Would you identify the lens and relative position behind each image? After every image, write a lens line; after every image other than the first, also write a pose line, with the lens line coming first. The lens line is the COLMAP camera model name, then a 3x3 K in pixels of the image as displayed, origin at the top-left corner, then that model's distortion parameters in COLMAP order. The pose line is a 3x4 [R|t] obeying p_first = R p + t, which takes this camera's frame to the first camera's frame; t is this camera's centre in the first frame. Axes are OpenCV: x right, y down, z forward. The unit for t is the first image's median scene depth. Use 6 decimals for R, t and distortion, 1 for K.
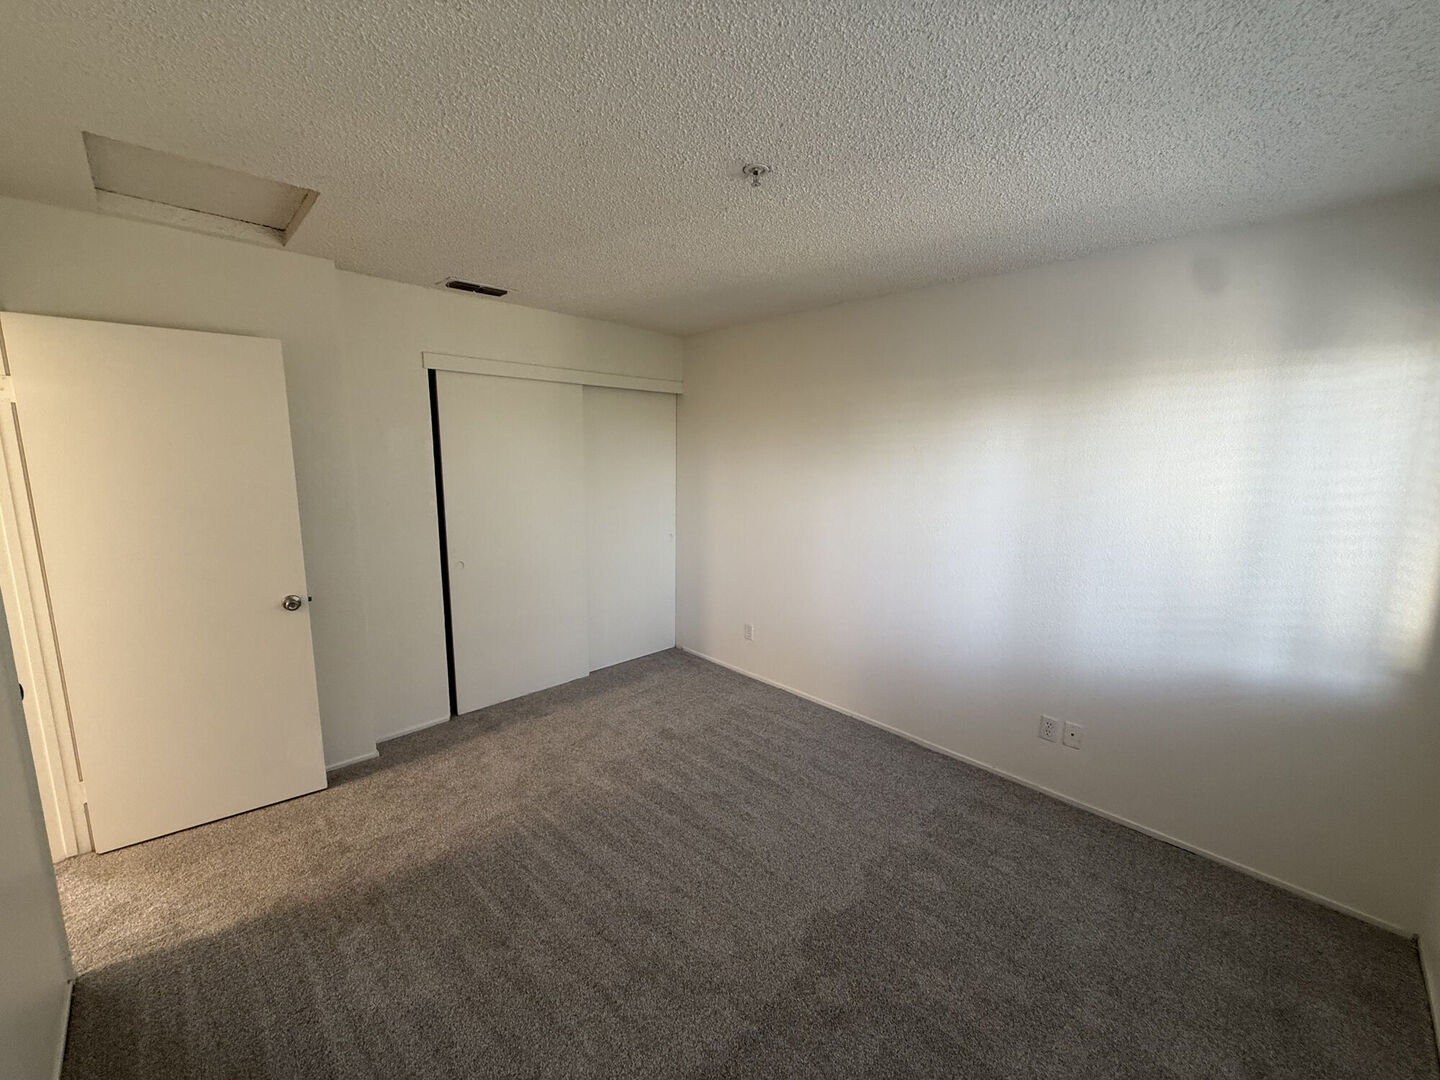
lens RADIAL K [[583.6, 0, 719.2], [0, 583.6, 546.2], [0, 0, 1]] dist [0.000200, -0.000101]
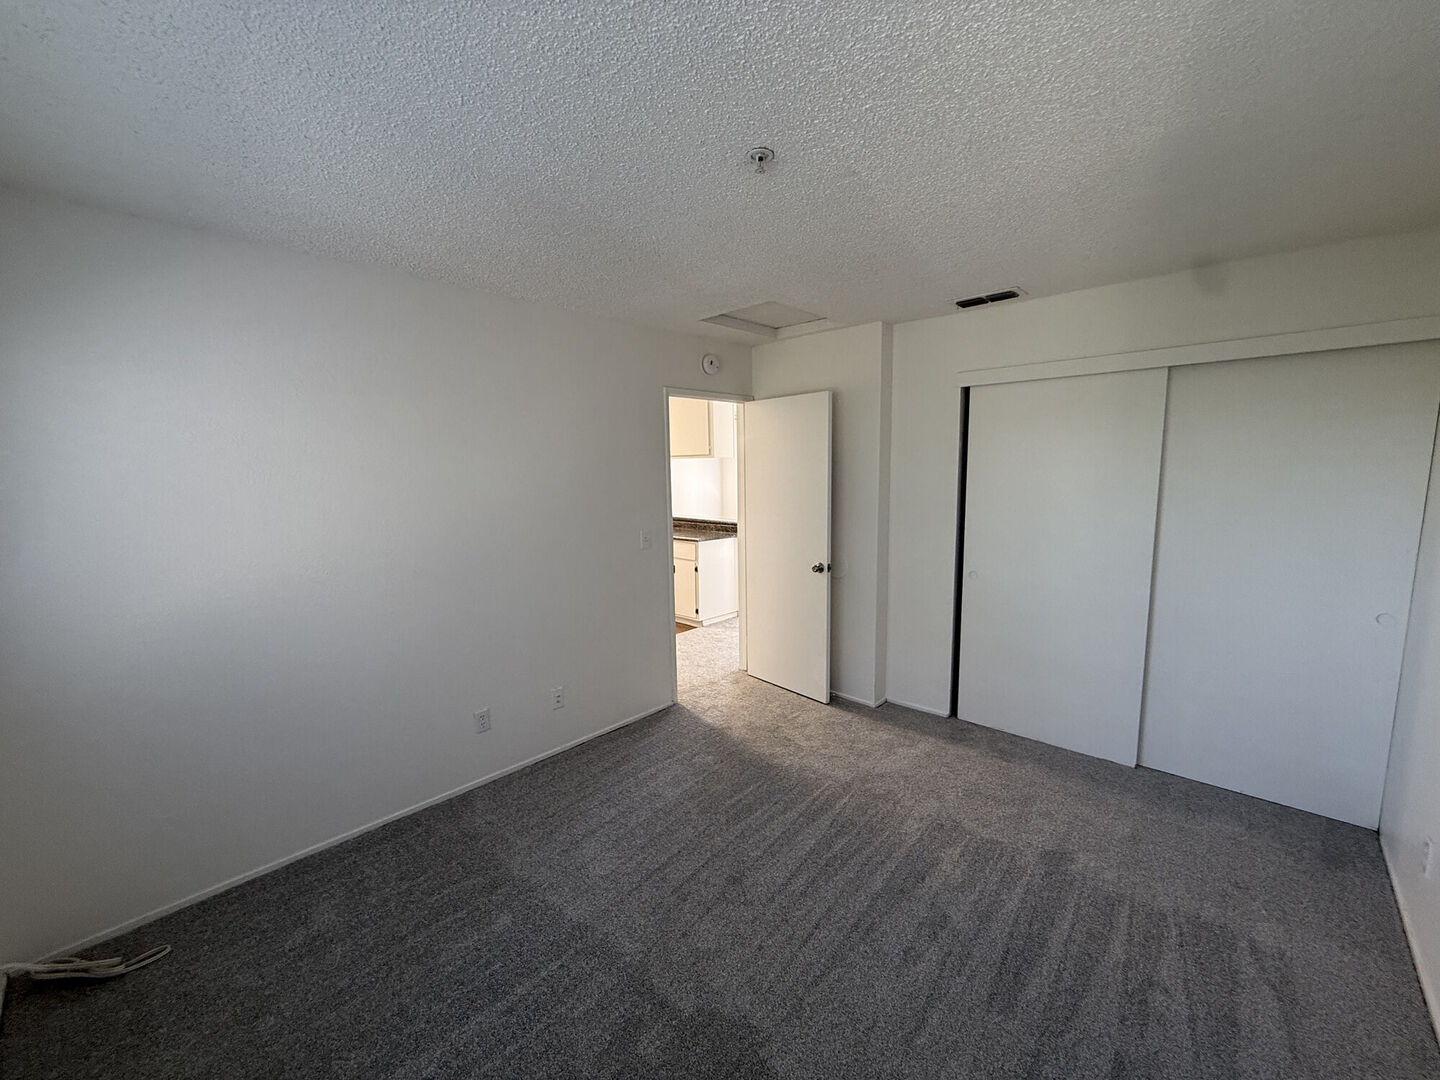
lens RADIAL K [[583.6, 0, 719.2], [0, 583.6, 546.2], [0, 0, 1]] dist [0.000200, -0.000101]
pose [[0.030807, 0.121136, -0.992158, 0.597592], [-0.149099, 0.982080, 0.115276, -0.074020], [0.988342, 0.144379, 0.048316, 0.553497]]
